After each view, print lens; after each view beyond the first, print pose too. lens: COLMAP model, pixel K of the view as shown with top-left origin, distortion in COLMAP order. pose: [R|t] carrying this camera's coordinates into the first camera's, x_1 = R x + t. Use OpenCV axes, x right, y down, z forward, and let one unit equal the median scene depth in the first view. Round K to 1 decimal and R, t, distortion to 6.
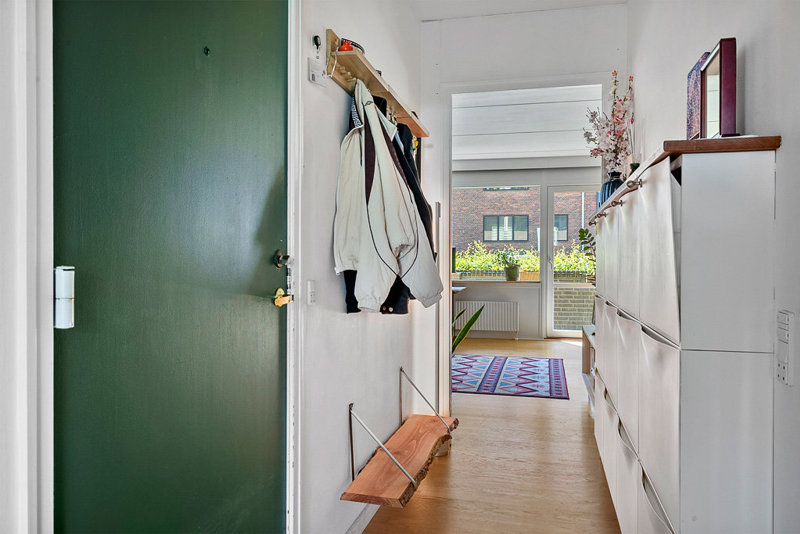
lens RADIAL K [[588.6, 0, 400.0], [0, 588.6, 267.0], [0, 0, 1]] dist [0.002572, 0.000187]
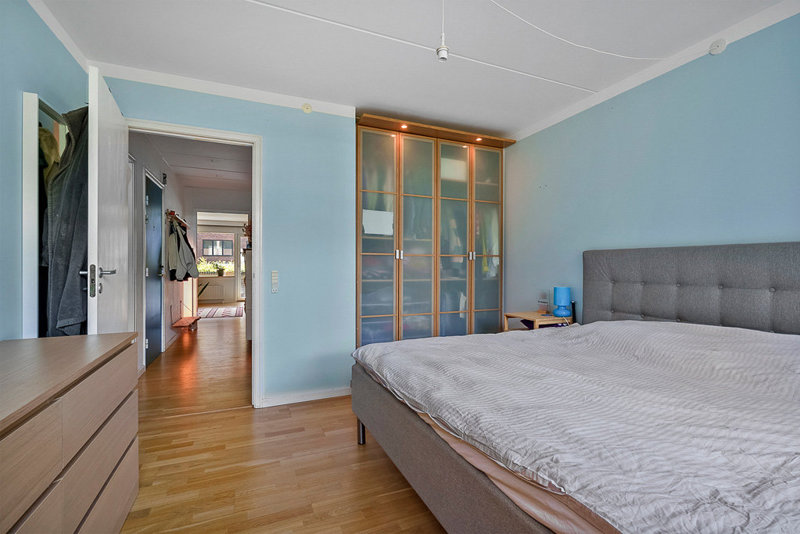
lens RADIAL K [[365.5, 0, 400.0], [0, 365.5, 267.0], [0, 0, 1]] dist [-0.000283, -0.000004]
pose [[0.802608, -0.002694, 0.596501, -0.088049], [0.009114, 0.999928, -0.007747, 0.006000], [-0.596437, 0.011654, 0.802575, -0.505217]]
